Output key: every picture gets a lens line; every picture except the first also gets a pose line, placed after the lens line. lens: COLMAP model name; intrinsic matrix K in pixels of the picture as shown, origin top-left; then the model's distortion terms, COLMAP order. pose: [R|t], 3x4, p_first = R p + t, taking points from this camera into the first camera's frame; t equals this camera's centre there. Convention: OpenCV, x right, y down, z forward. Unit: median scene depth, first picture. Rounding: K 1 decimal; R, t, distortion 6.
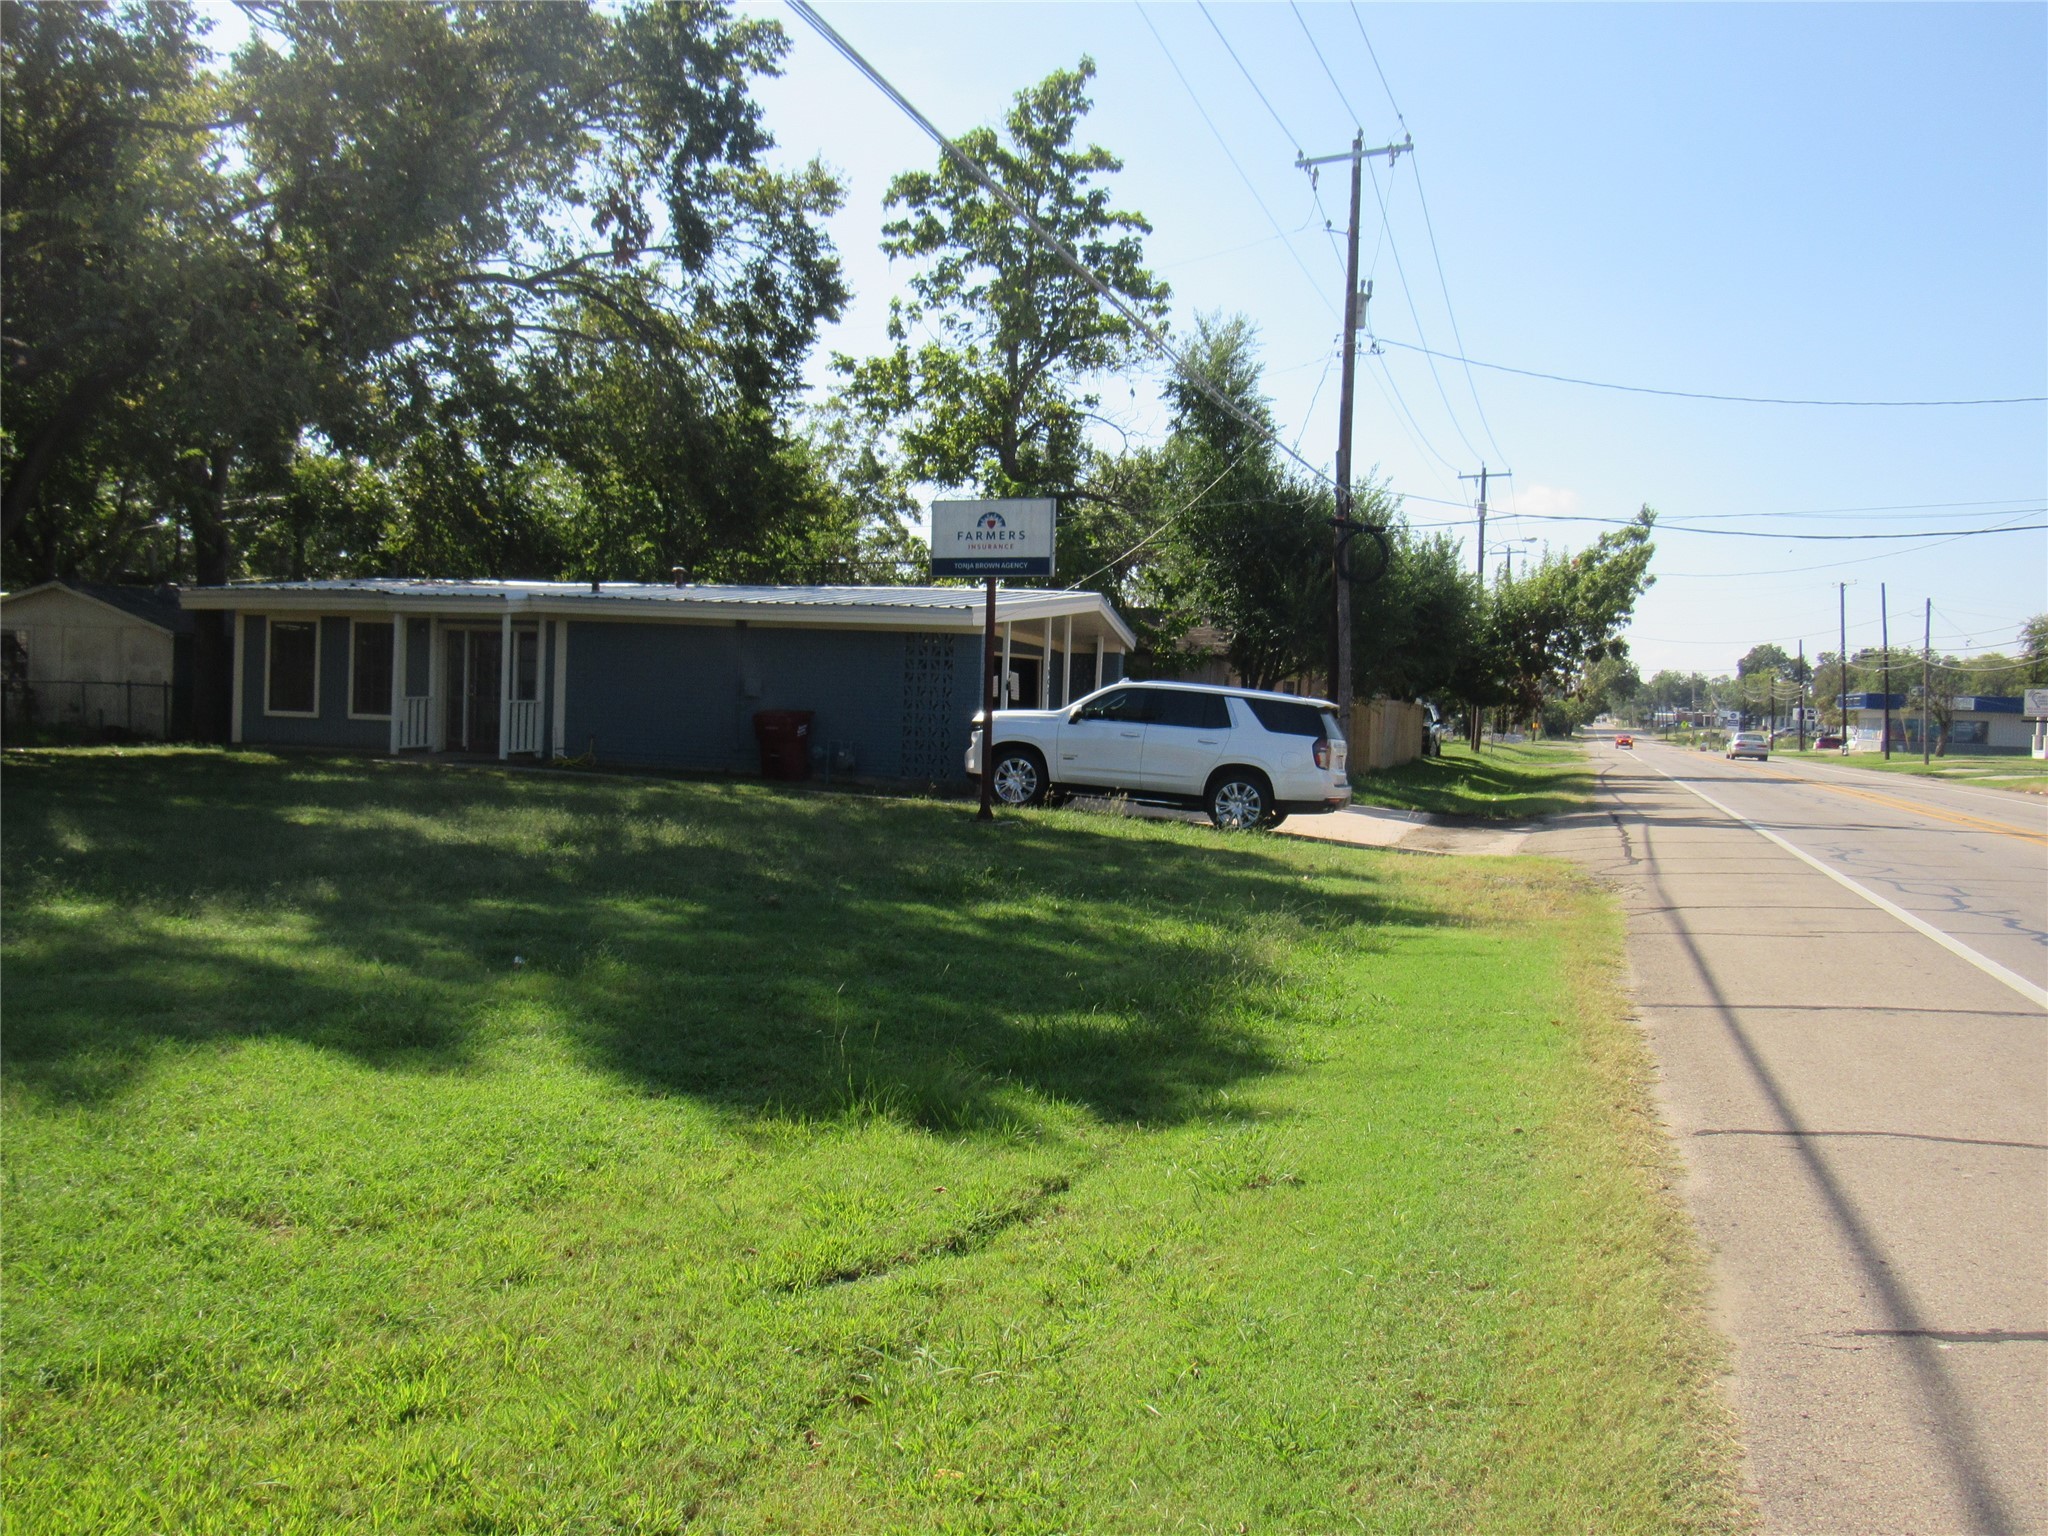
lens RADIAL K [[1919.7, 0, 1024.0], [0, 1919.7, 768.0], [0, 0, 1]] dist [-0.133203, -0.002846]
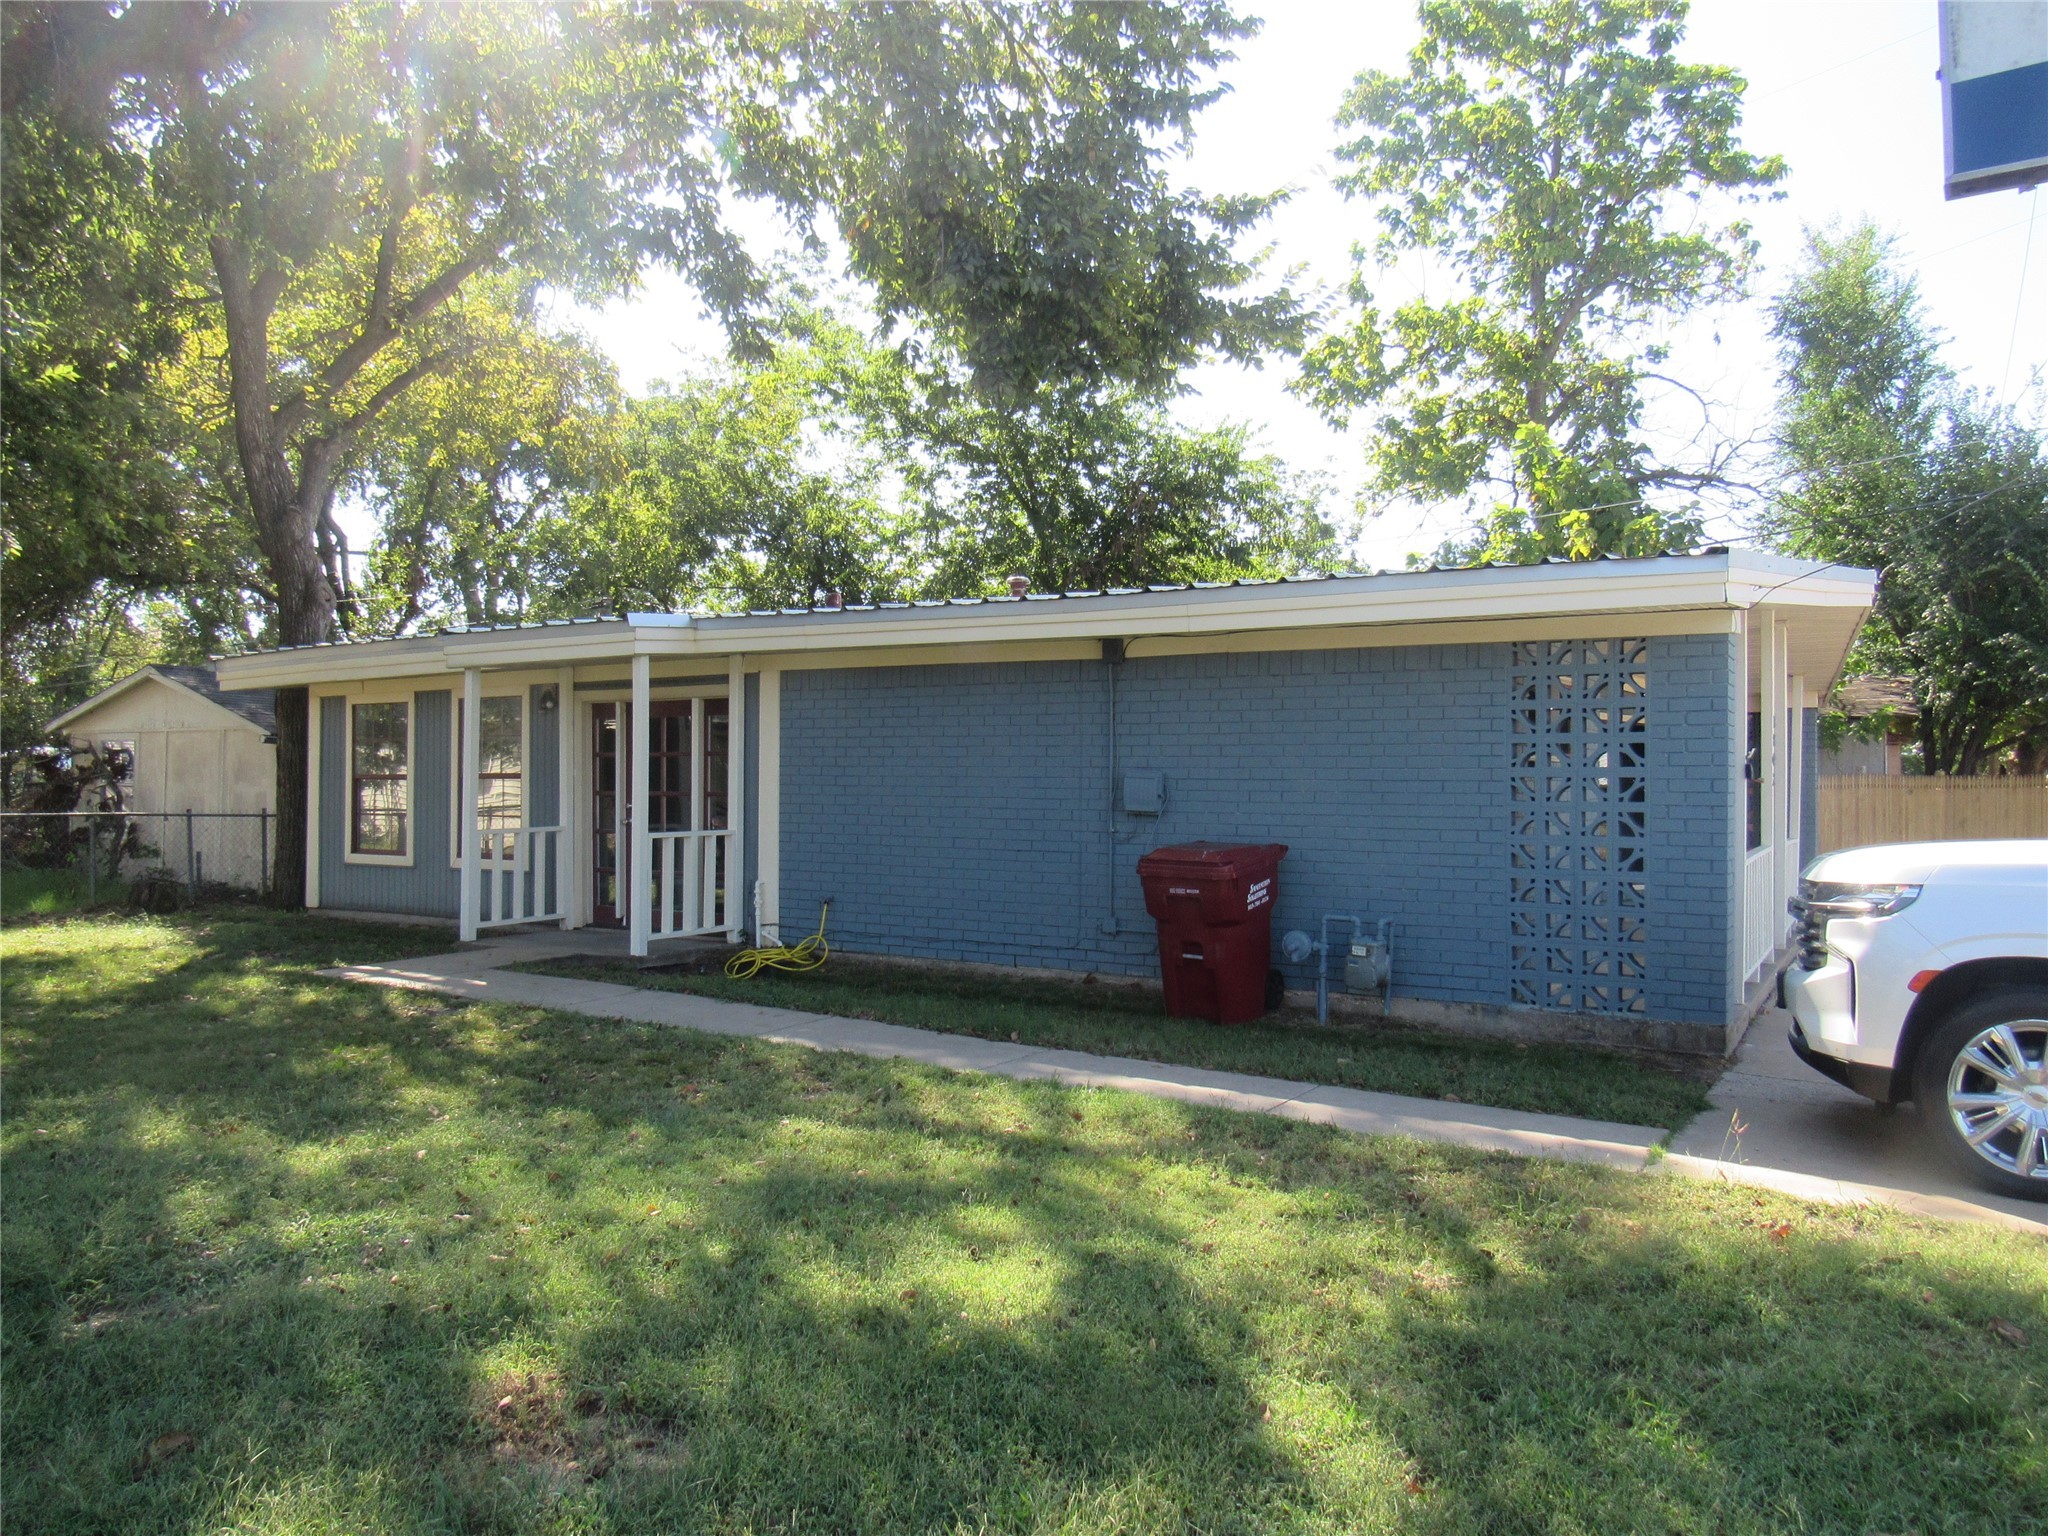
lens RADIAL K [[1676.3, 0, 1024.0], [0, 1676.3, 768.0], [0, 0, 1]] dist [-0.000146, -0.001477]
pose [[0.969807, -0.035916, -0.241214, -0.044995], [0.023146, 0.998187, -0.055567, -0.016308], [0.242773, 0.048306, 0.968880, 0.372205]]
